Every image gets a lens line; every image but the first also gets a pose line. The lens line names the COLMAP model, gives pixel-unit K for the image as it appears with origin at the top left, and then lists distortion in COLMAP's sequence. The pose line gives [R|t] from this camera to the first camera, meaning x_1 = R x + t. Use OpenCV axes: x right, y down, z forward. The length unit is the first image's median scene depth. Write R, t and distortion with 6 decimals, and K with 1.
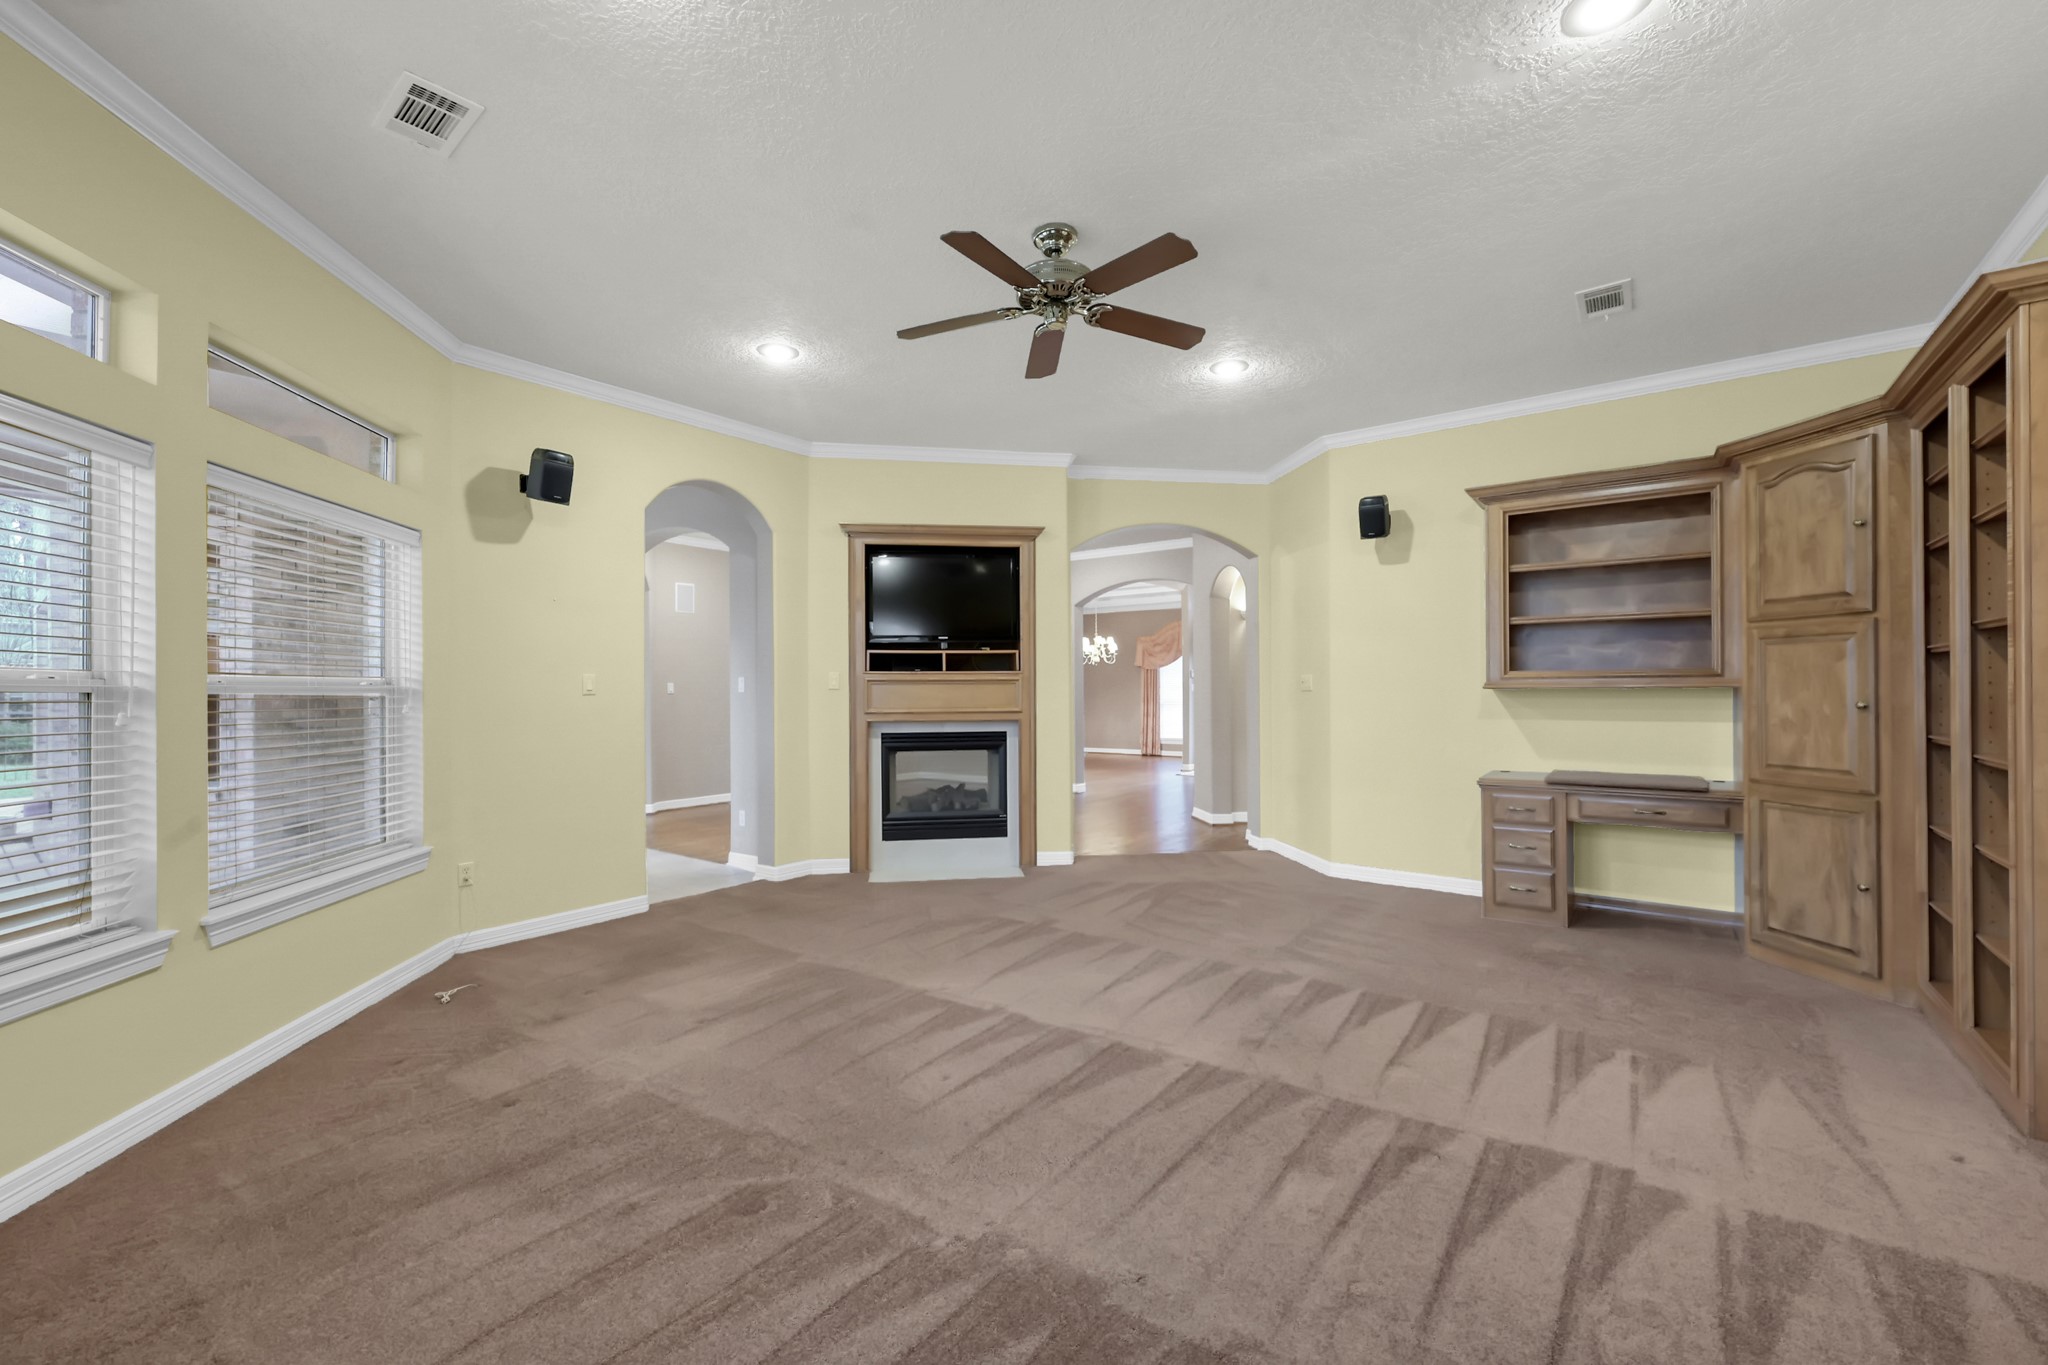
lens RADIAL K [[823.8, 0, 1029.6], [0, 823.8, 681.7], [0, 0, 1]] dist [-0.000401, -0.000075]
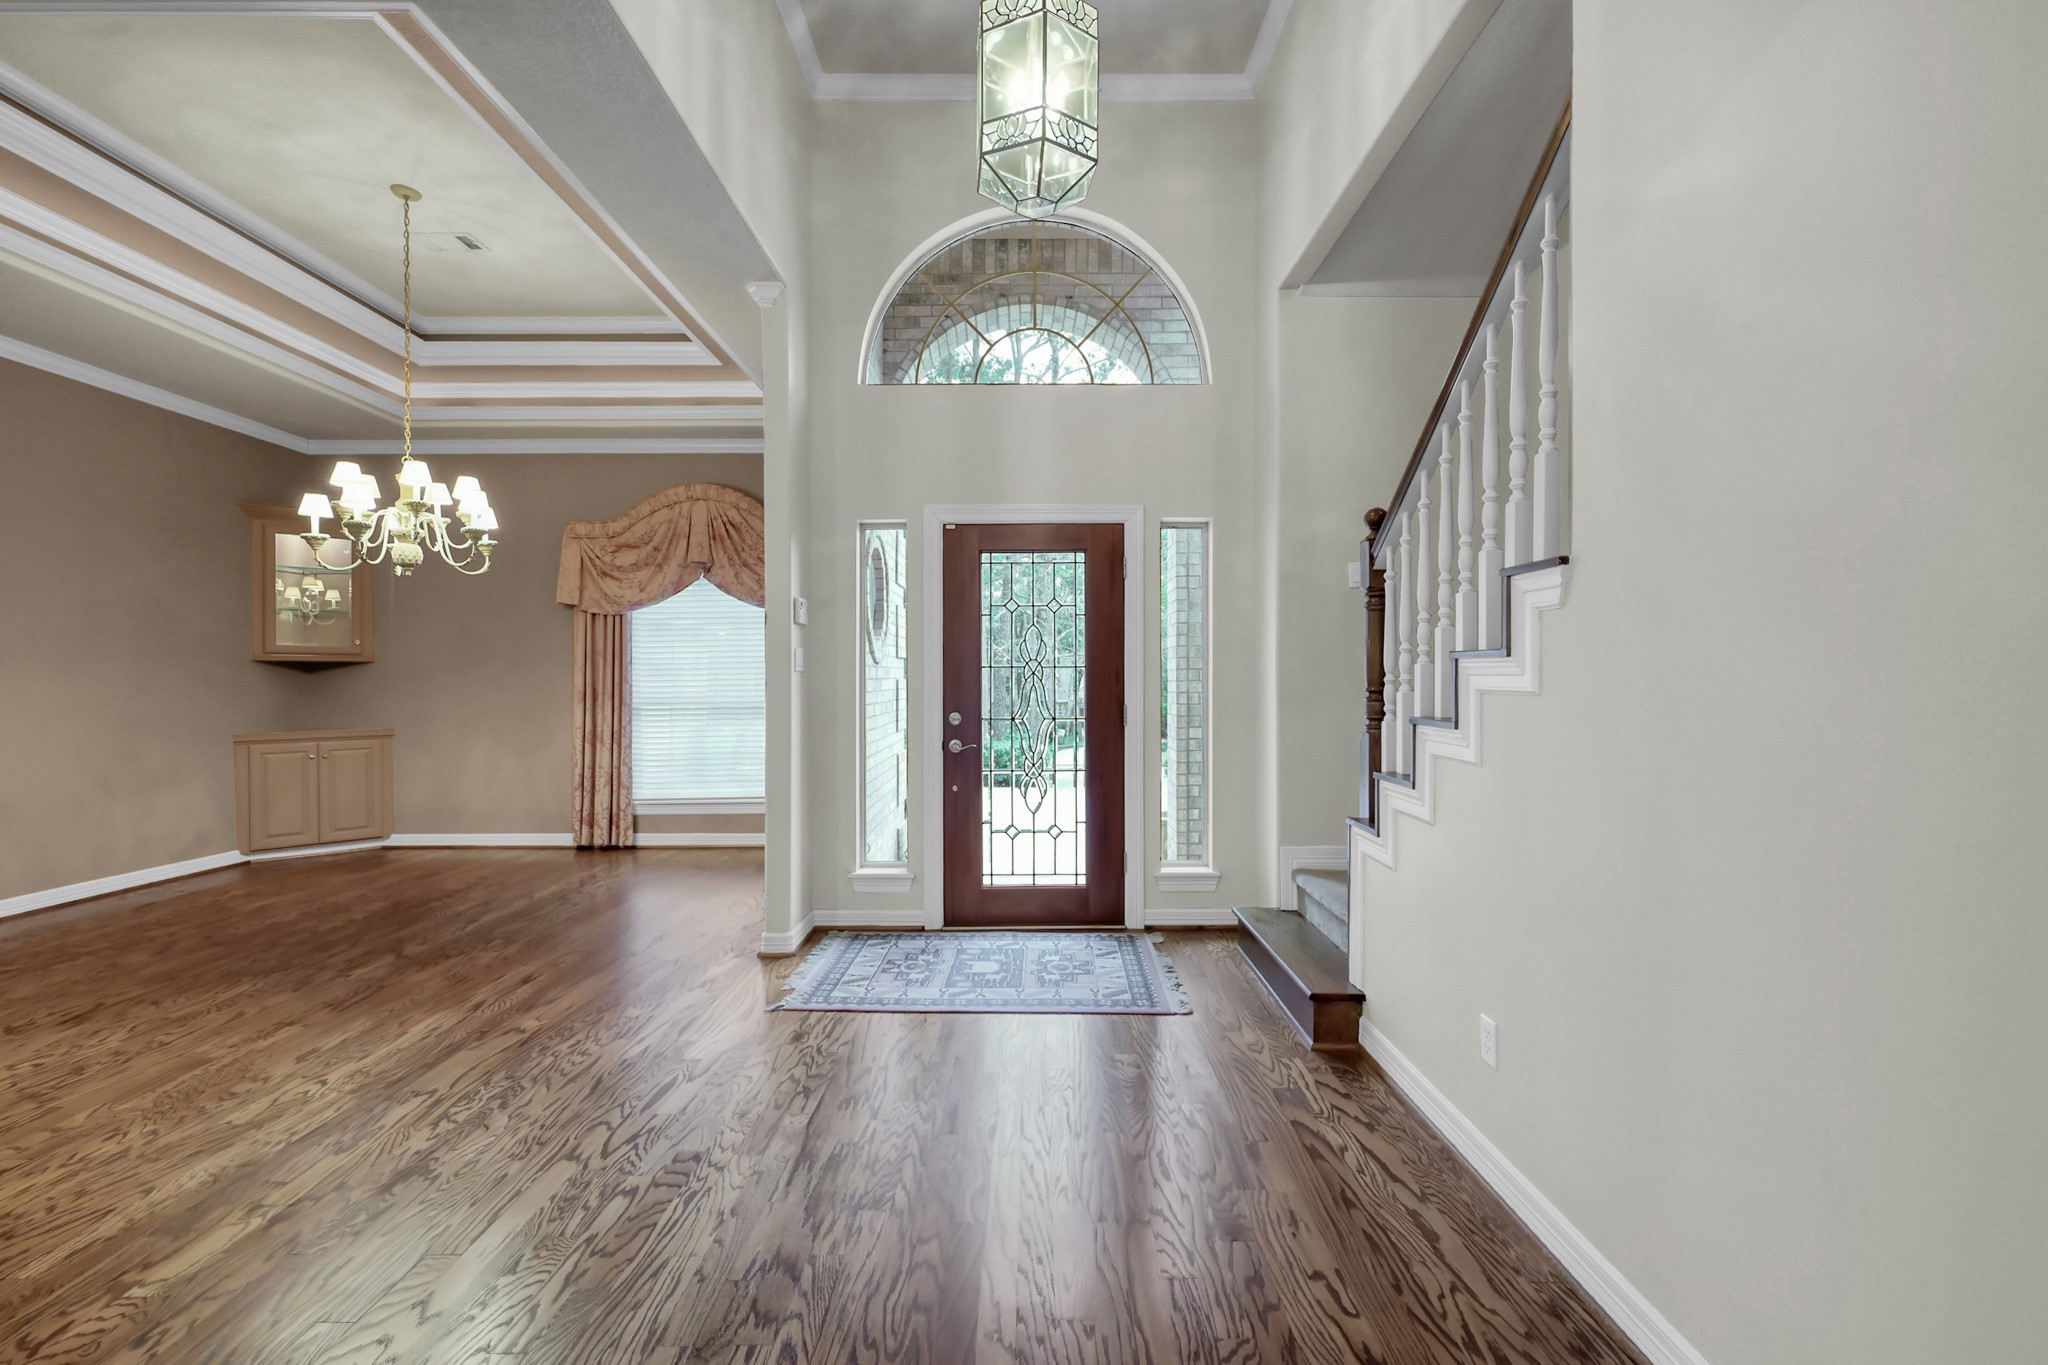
lens RADIAL K [[903.6, 0, 1027.0], [0, 903.6, 680.9], [0, 0, 1]] dist [0.000083, 0.000053]
pose [[0.805647, -0.004675, 0.592377, 0.068341], [-0.003307, 0.999918, 0.012388, 0.010566], [-0.592386, -0.011939, 0.805566, 0.636952]]
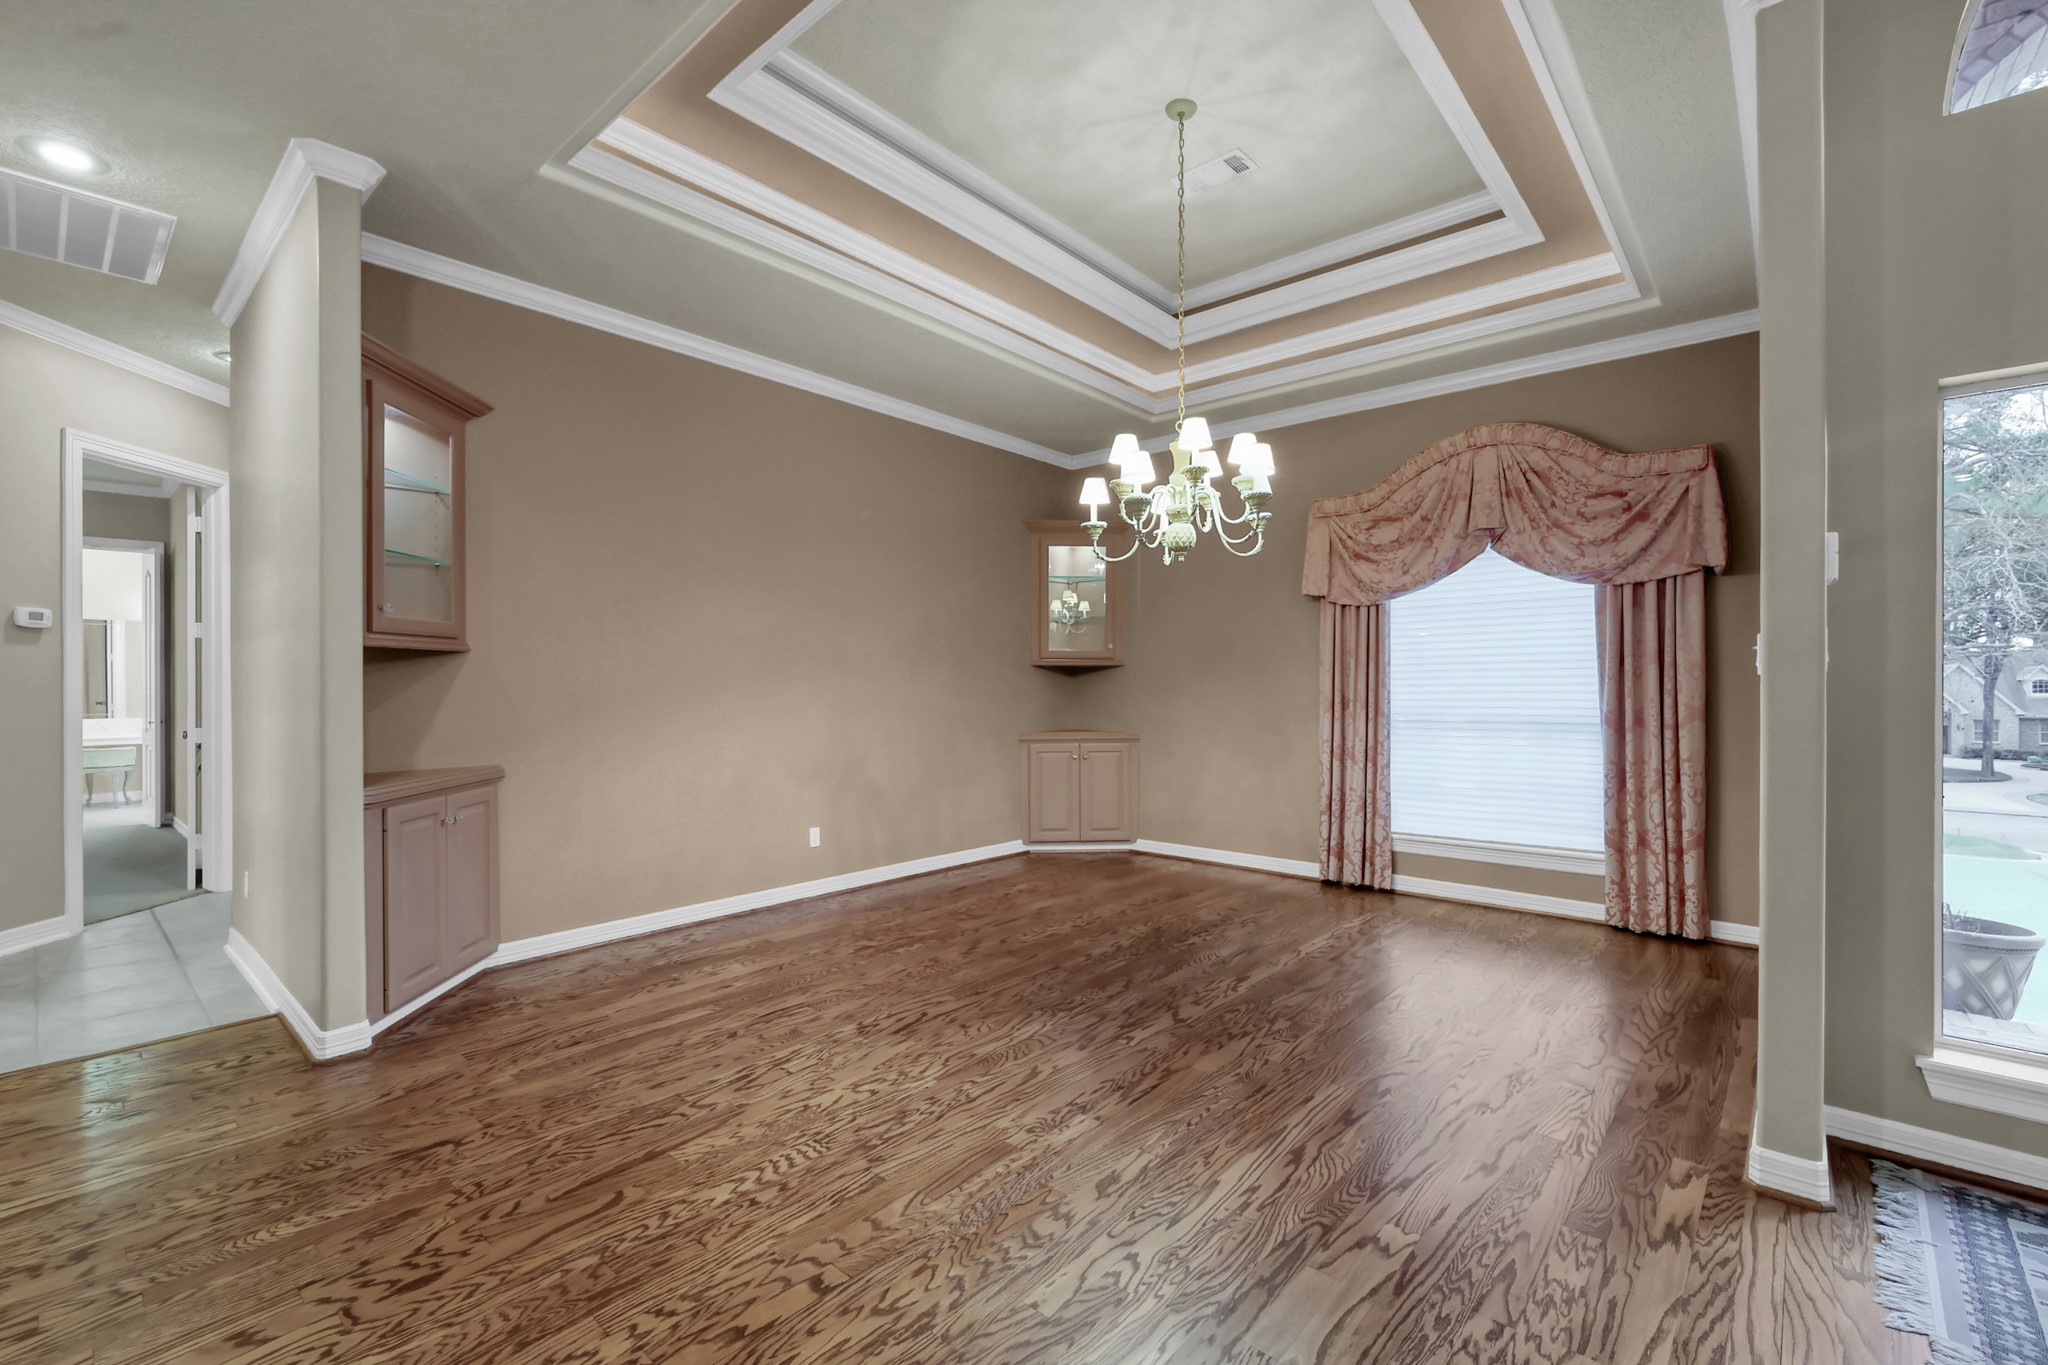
lens RADIAL K [[879.0, 0, 990.7], [0, 879.0, 684.0], [0, 0, 1]] dist [-0.000101, 0.000039]
pose [[0.994171, -0.000827, -0.107808, 0.054346], [0.002197, 0.999918, 0.012597, 0.011260], [0.107788, -0.012760, 0.994092, 0.746668]]
